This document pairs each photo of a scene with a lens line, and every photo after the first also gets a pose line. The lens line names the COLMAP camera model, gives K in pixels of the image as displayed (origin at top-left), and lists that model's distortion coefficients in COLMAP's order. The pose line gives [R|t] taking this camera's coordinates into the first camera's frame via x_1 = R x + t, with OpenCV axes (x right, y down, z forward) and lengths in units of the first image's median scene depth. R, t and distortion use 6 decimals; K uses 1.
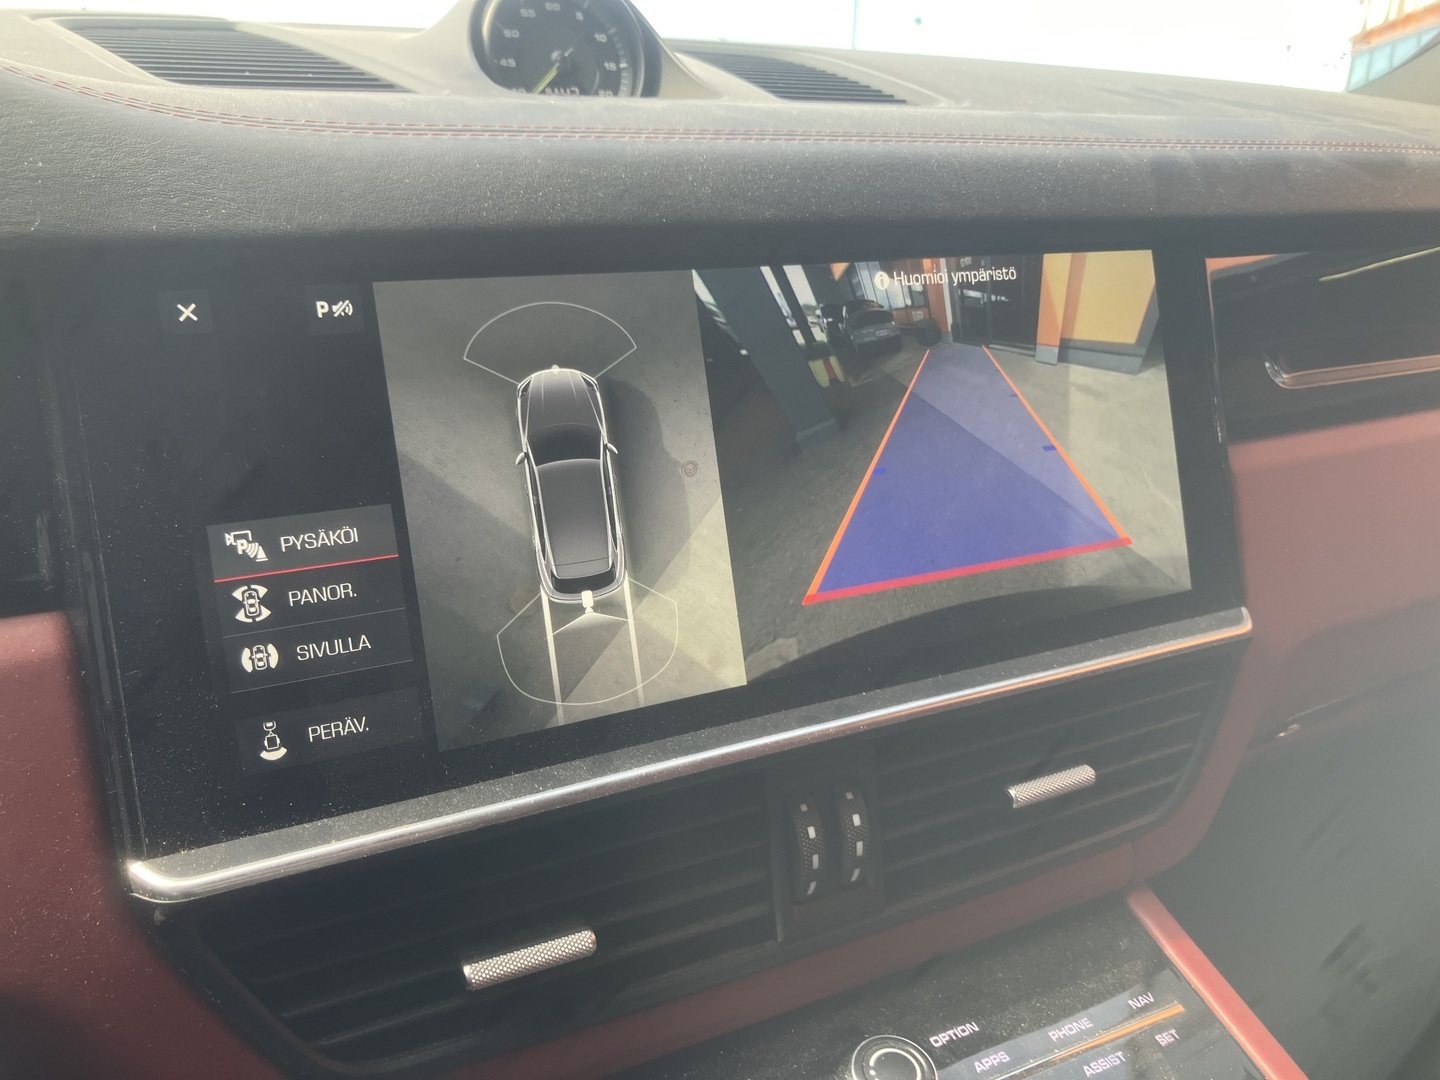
lens RADIAL K [[1222.8, 0, 720.0], [0, 1222.8, 540.0], [0, 0, 1]] dist [-0.007696, 0.013710]
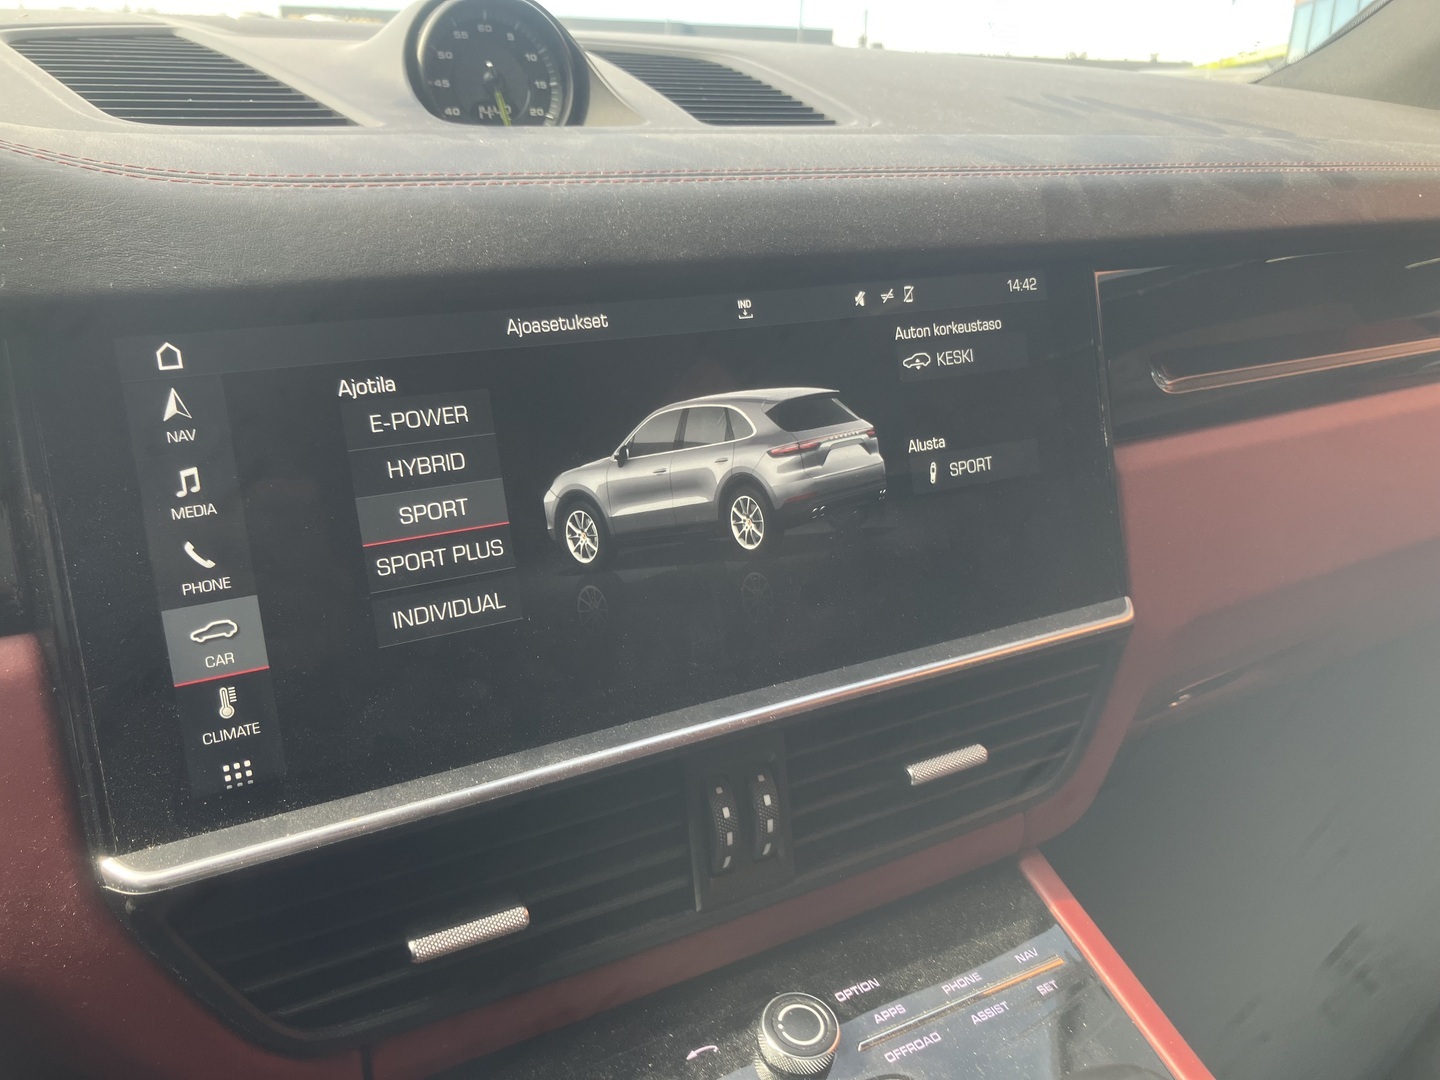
lens RADIAL K [[1211.0, 0, 720.0], [0, 1211.0, 540.0], [0, 0, 1]] dist [0.009154, -0.011740]
pose [[0.999147, -0.006478, 0.040775, 0.026002], [0.004939, 0.999276, 0.037733, -0.048402], [-0.040990, -0.037500, 0.998456, -0.084274]]
